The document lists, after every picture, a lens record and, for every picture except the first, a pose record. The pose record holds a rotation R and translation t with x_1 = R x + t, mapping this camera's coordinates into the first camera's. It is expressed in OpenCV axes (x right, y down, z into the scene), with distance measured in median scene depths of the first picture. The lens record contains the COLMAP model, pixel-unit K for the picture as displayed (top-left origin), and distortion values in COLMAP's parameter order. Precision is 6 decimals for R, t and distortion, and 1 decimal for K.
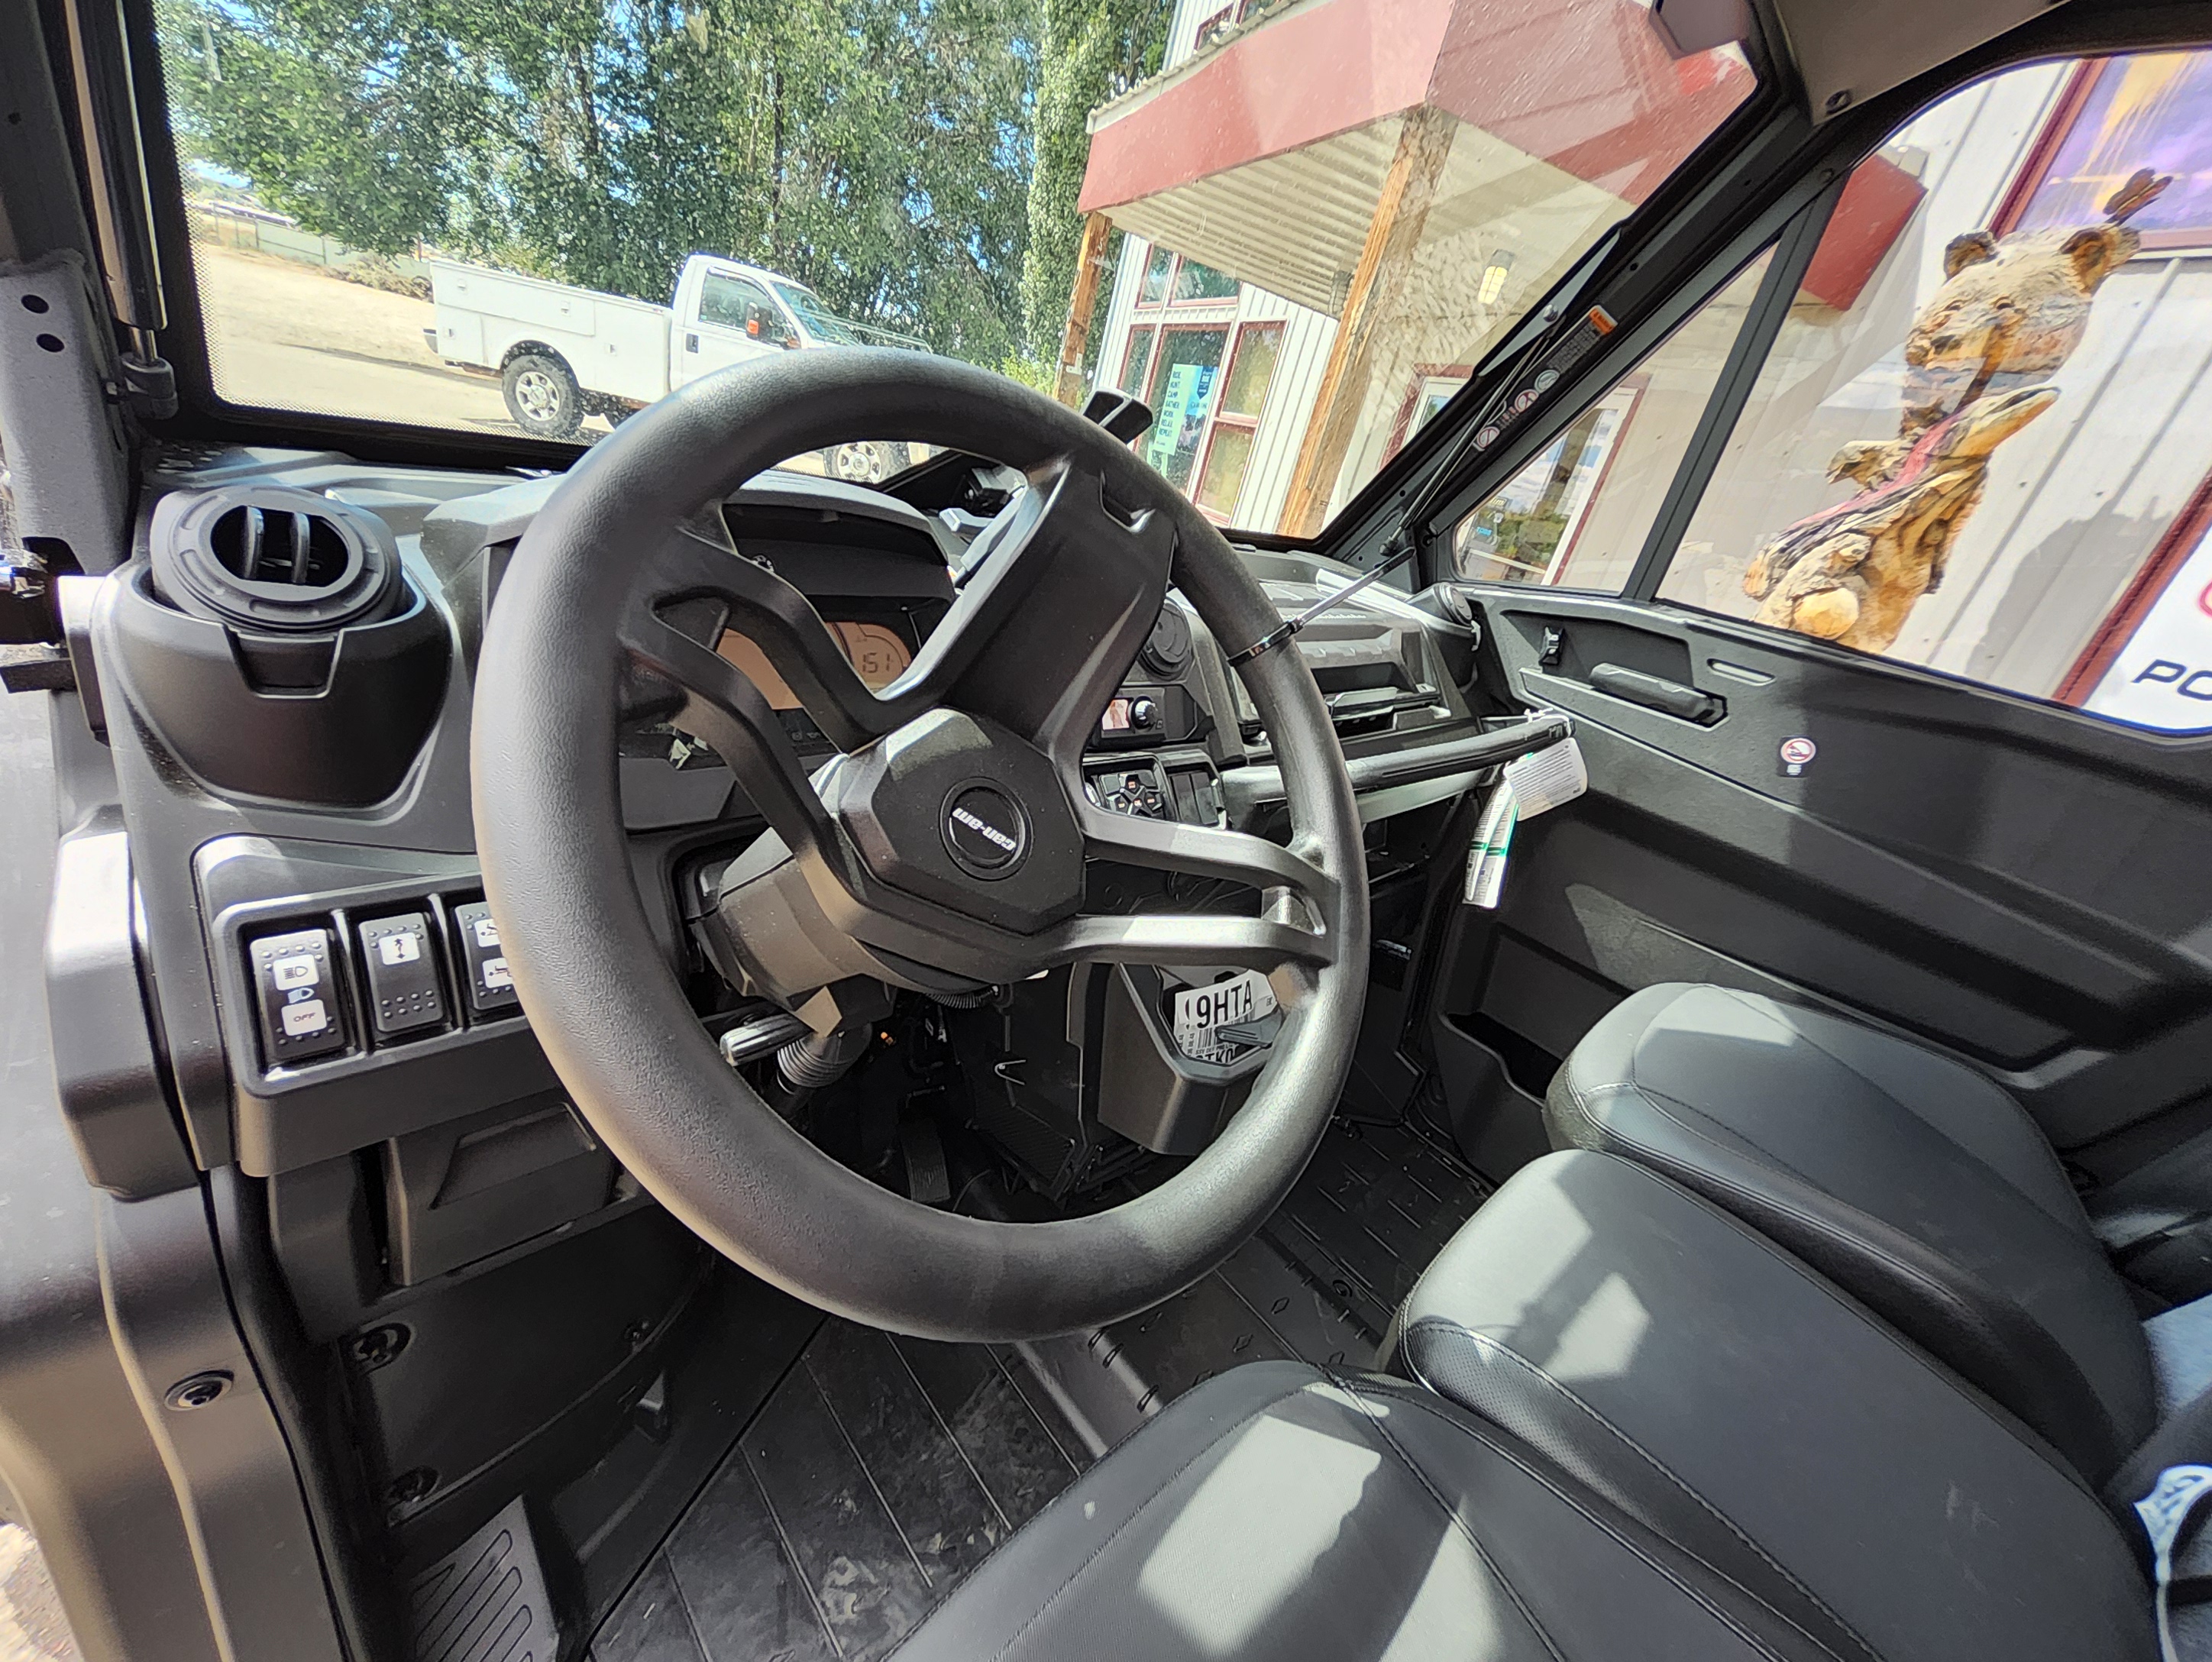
lens RADIAL K [[872.8, 0, 1104.3], [0, 872.8, 798.2], [0, 0, 1]] dist [0.007151, -0.004679]
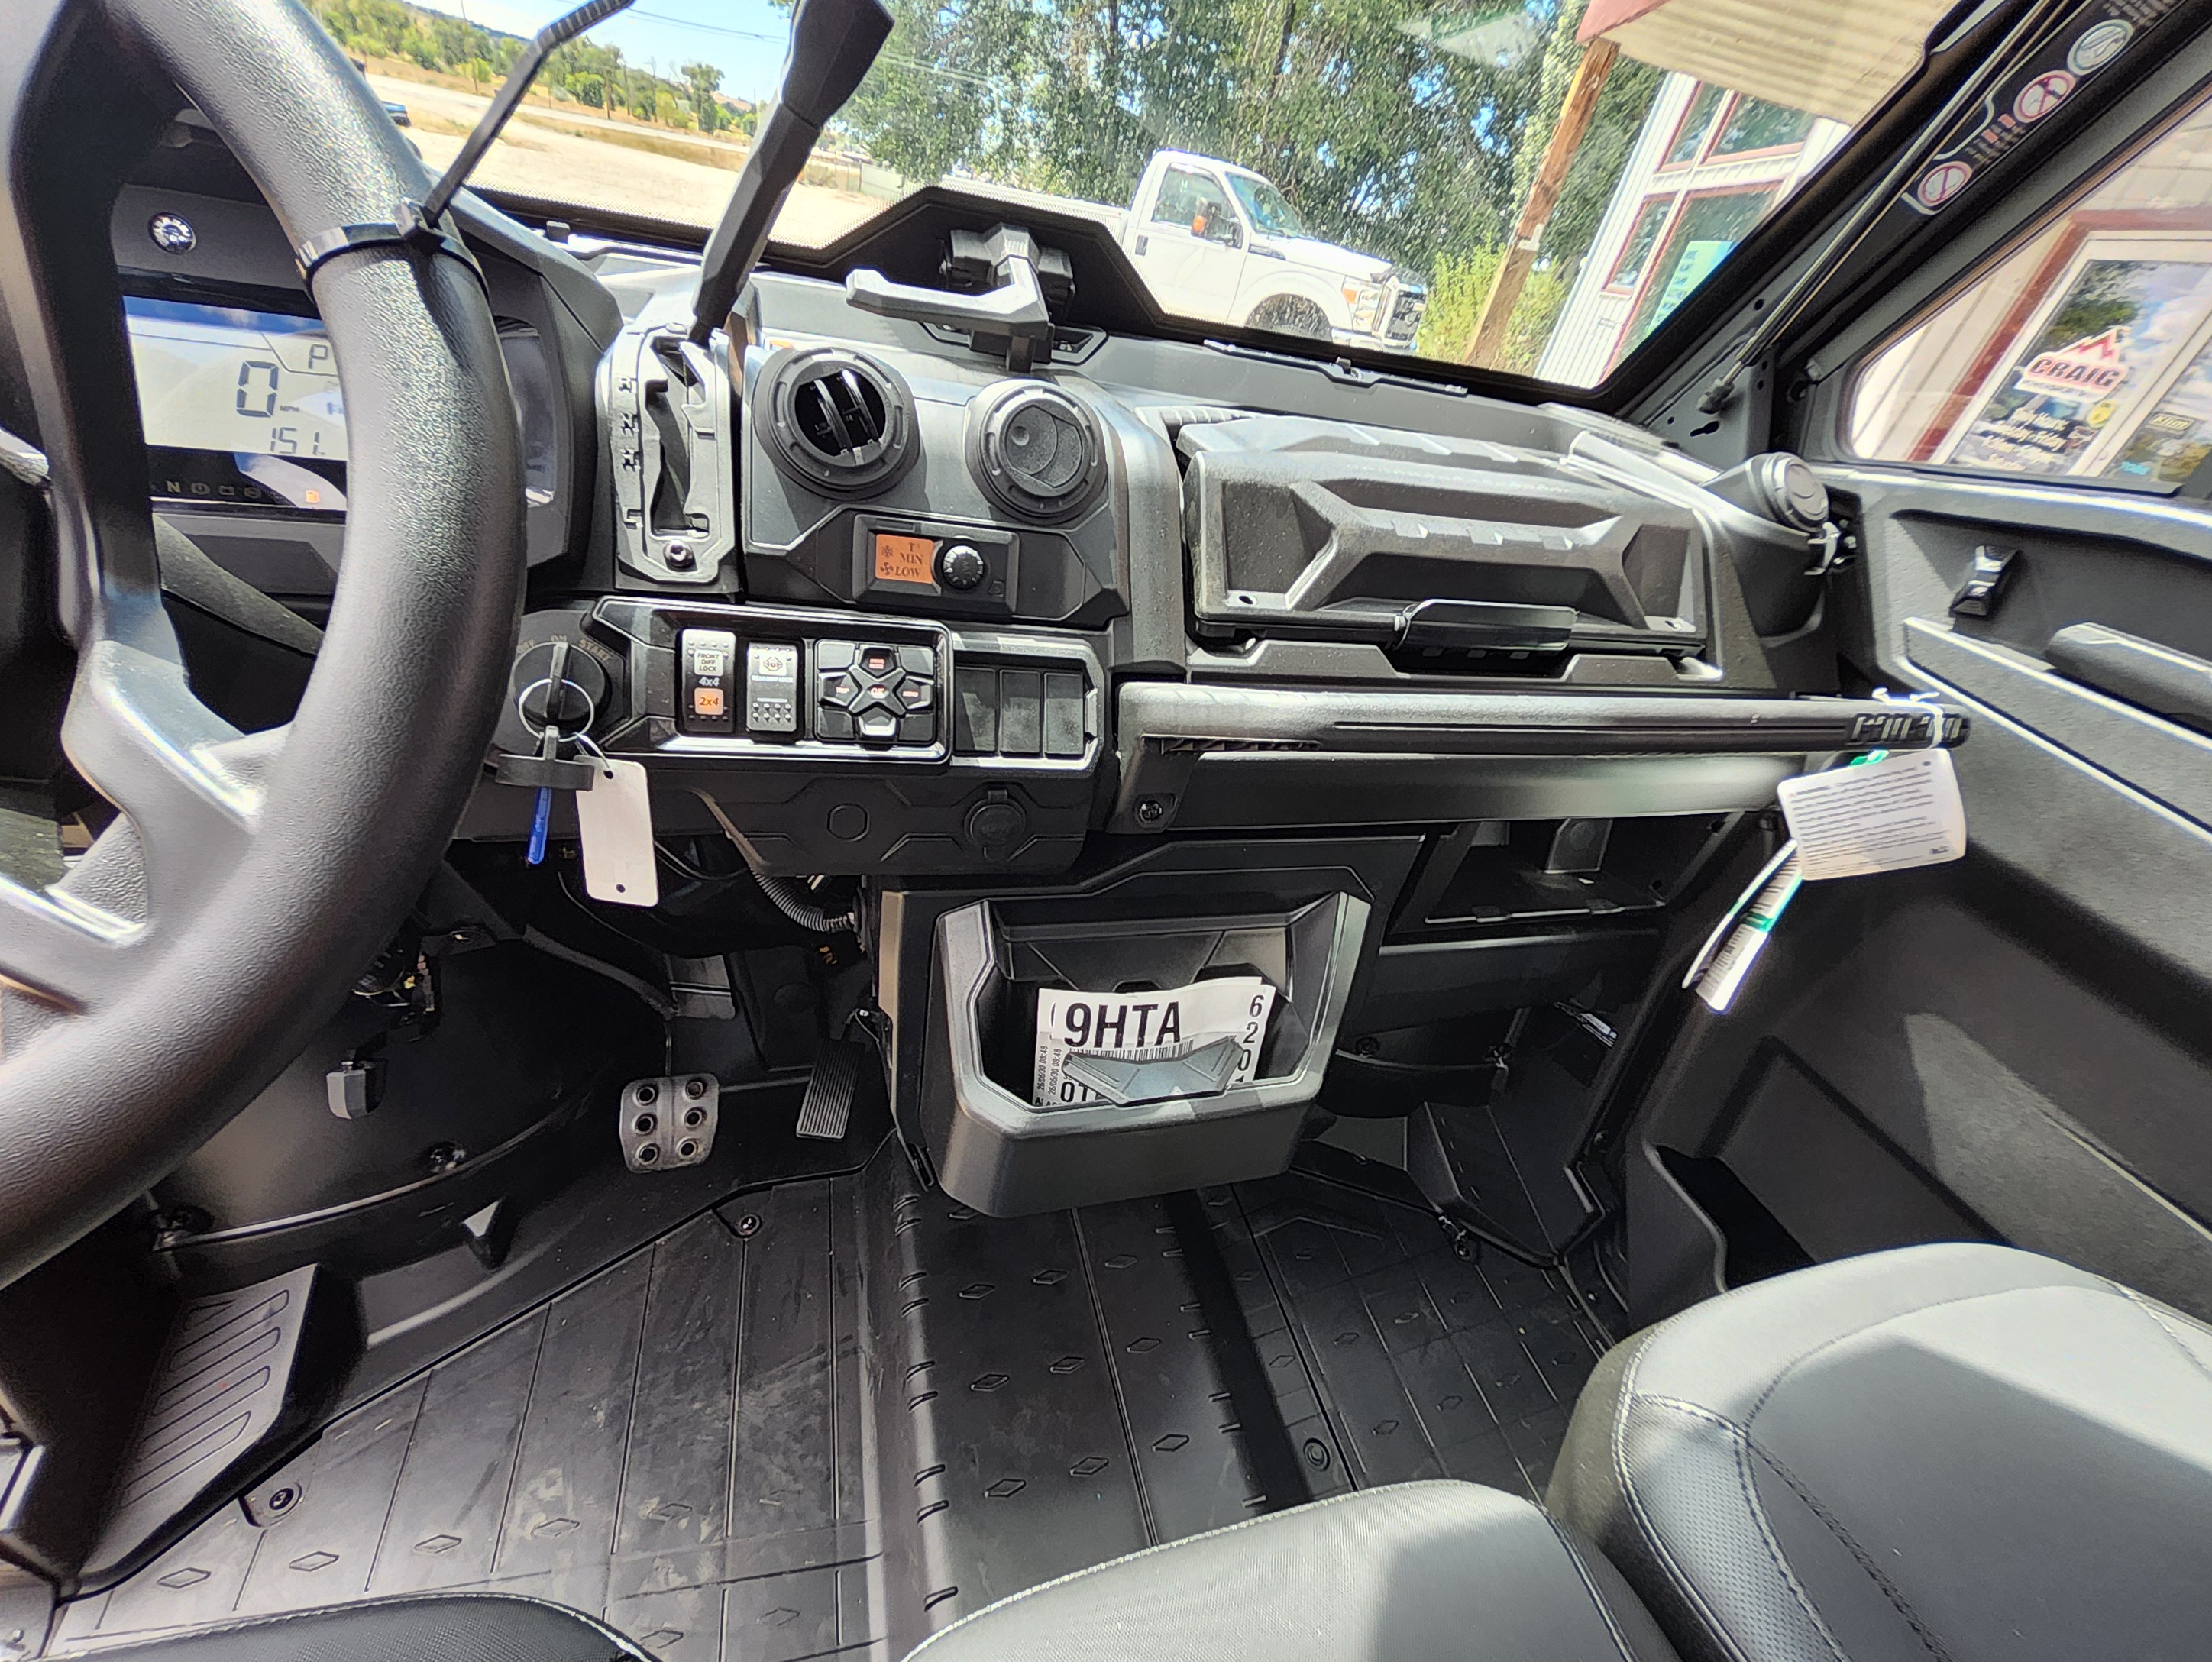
lens RADIAL K [[872.8, 0, 1104.3], [0, 872.8, 798.2], [0, 0, 1]] dist [0.007151, -0.004679]
pose [[0.891236, 0.205453, -0.404336, 0.272263], [-0.171682, 0.977997, 0.118522, -0.013829], [0.419790, -0.036214, 0.906898, 0.276063]]
